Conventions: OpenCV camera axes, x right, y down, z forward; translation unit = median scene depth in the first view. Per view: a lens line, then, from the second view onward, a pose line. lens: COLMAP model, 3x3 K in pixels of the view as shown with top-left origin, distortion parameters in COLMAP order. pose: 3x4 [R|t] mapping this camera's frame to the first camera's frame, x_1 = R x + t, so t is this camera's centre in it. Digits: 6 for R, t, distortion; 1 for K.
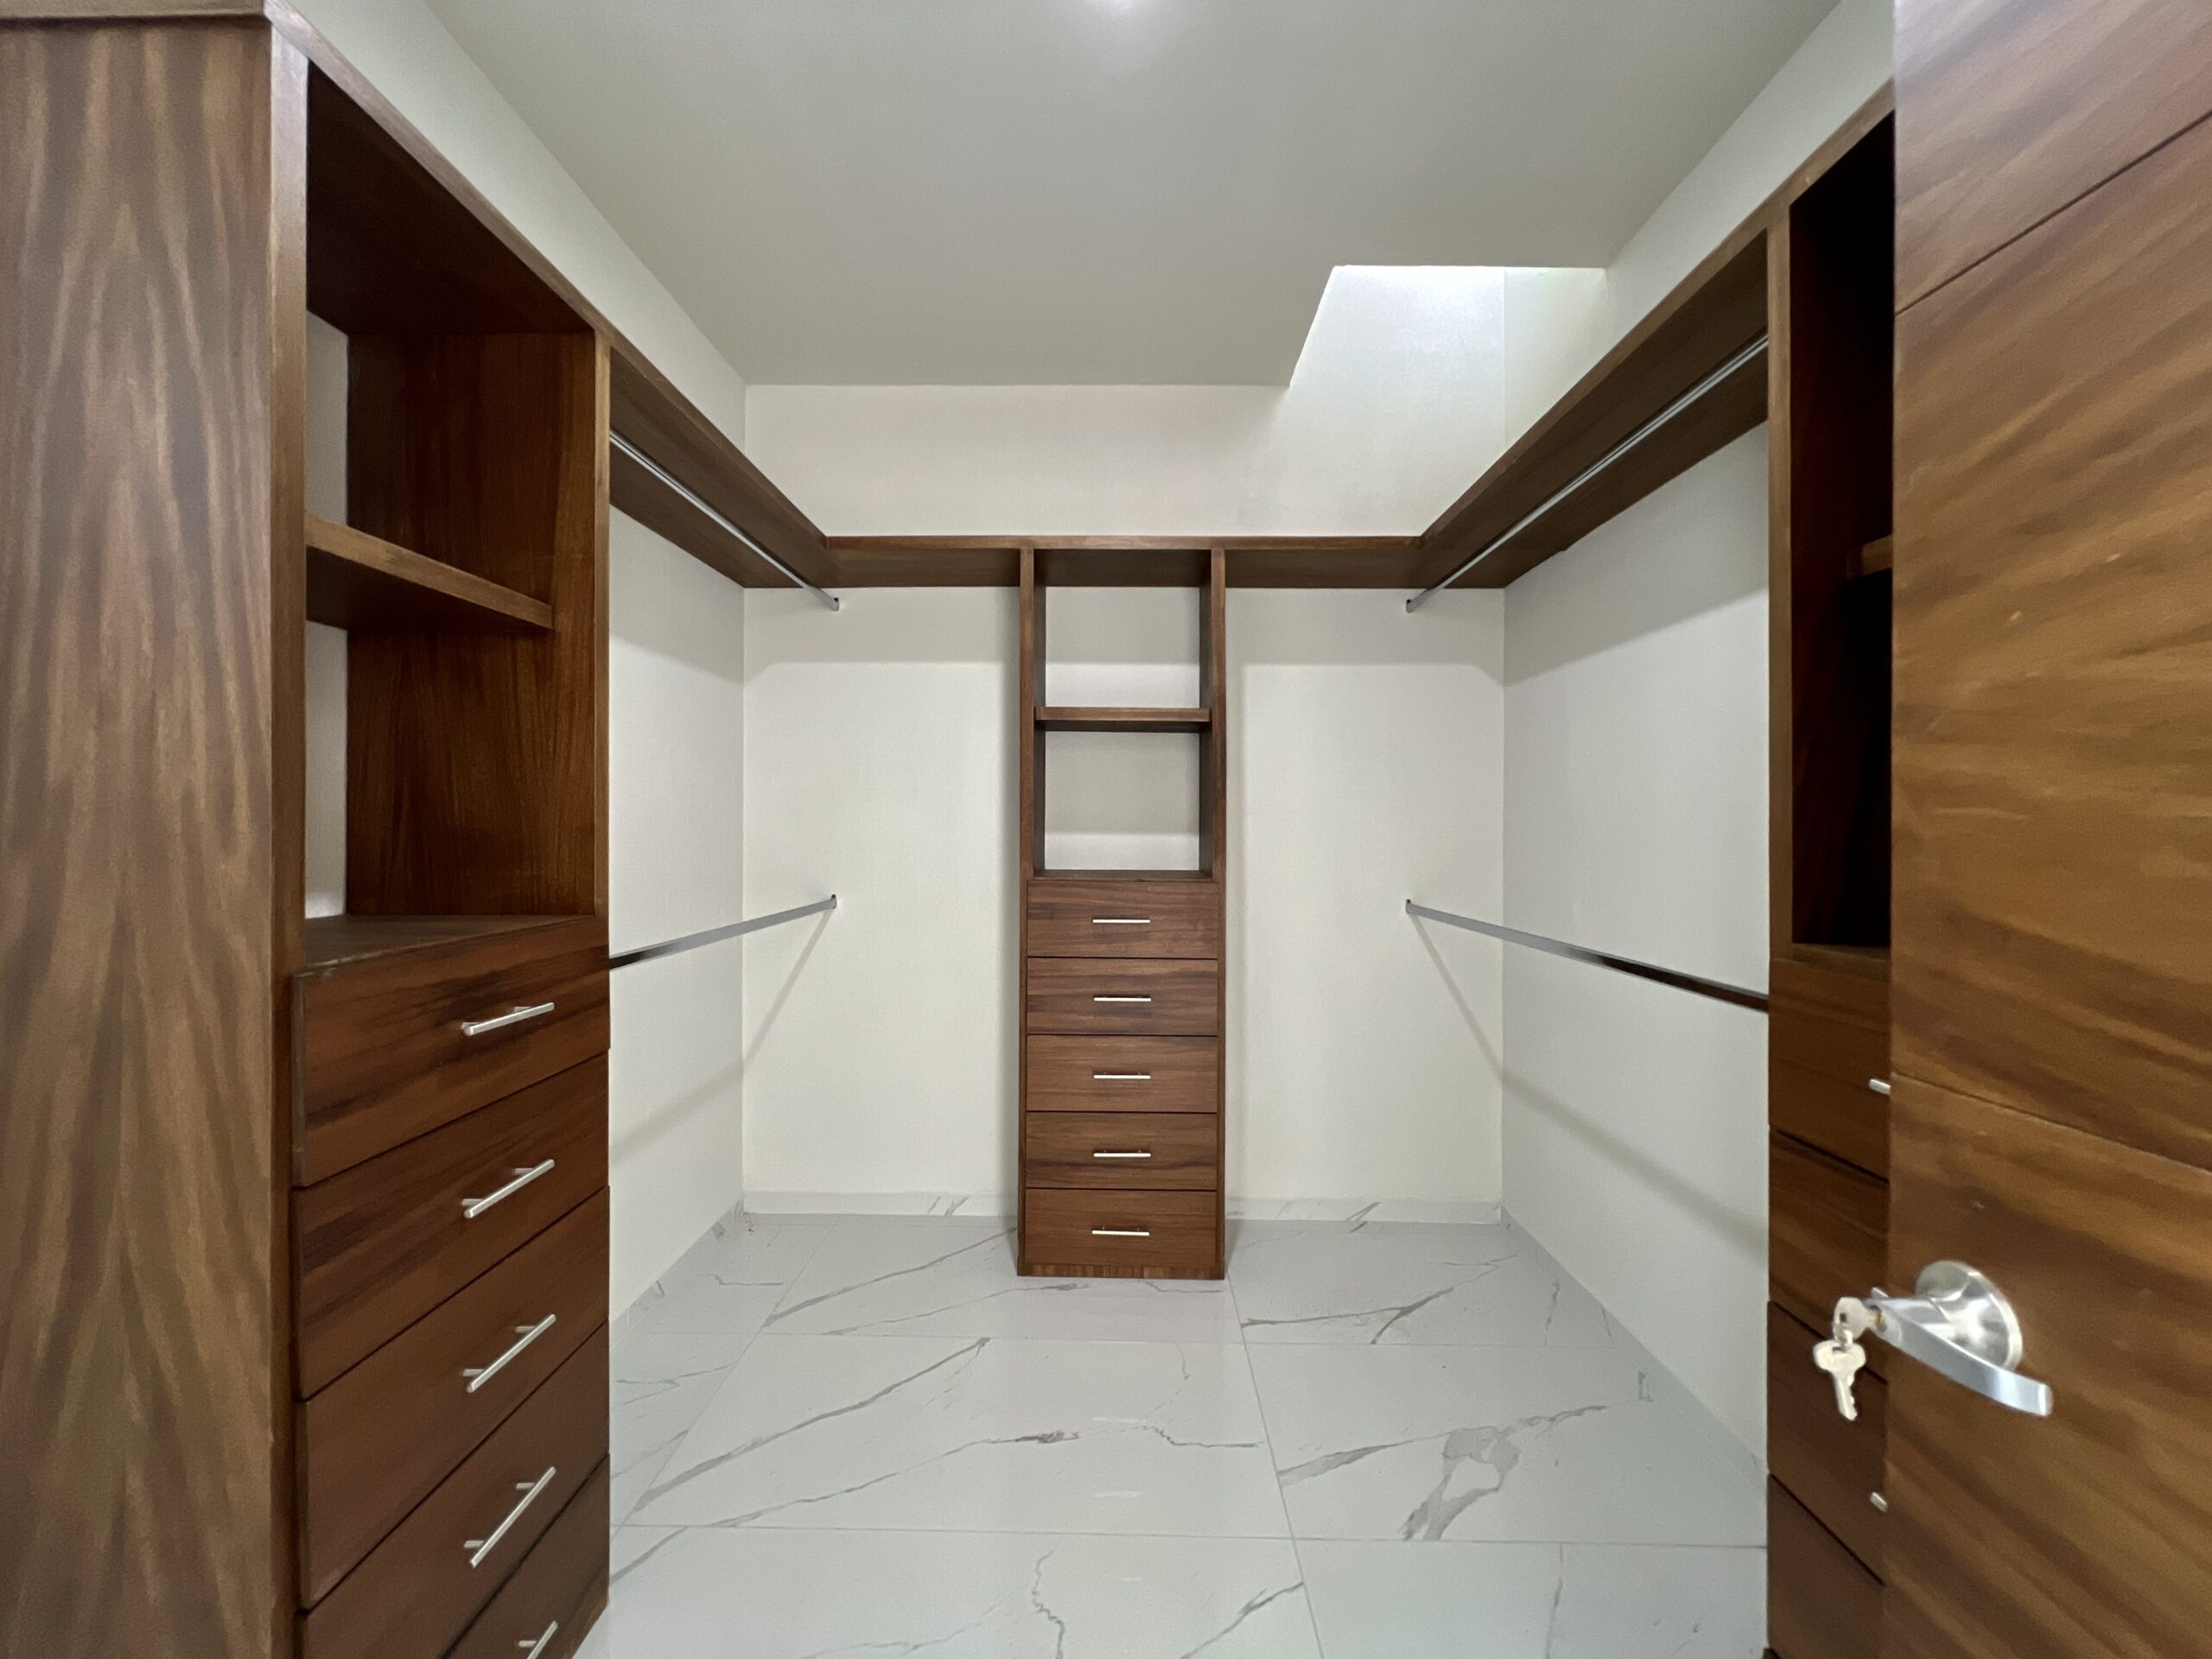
lens RADIAL K [[885.7, 0, 1100.7], [0, 885.7, 828.6], [0, 0, 1]] dist [-0.002359, -0.000097]
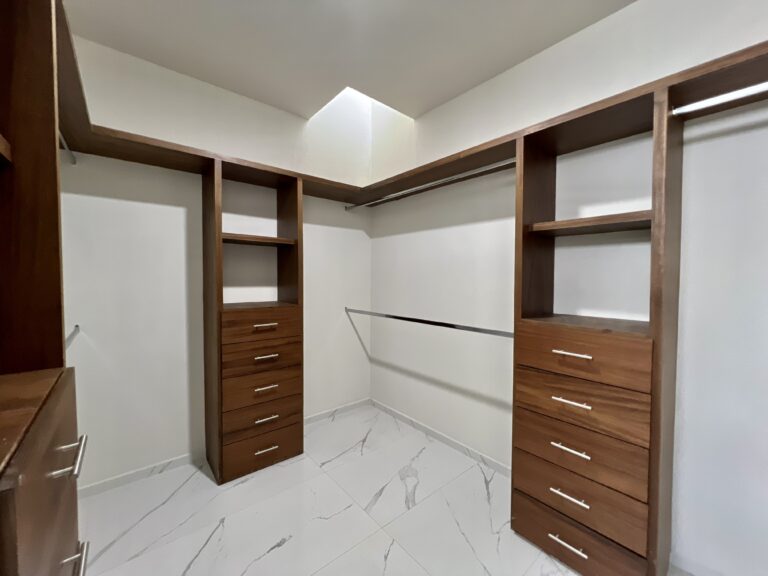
lens RADIAL K [[307.5, 0, 382.1], [0, 307.5, 287.7], [0, 0, 1]] dist [-0.002359, -0.000097]
pose [[0.757442, -0.025186, 0.652417, -0.276803], [-0.001177, 0.999201, 0.039939, -0.031529], [-0.652902, -0.031020, 0.756807, 0.150670]]
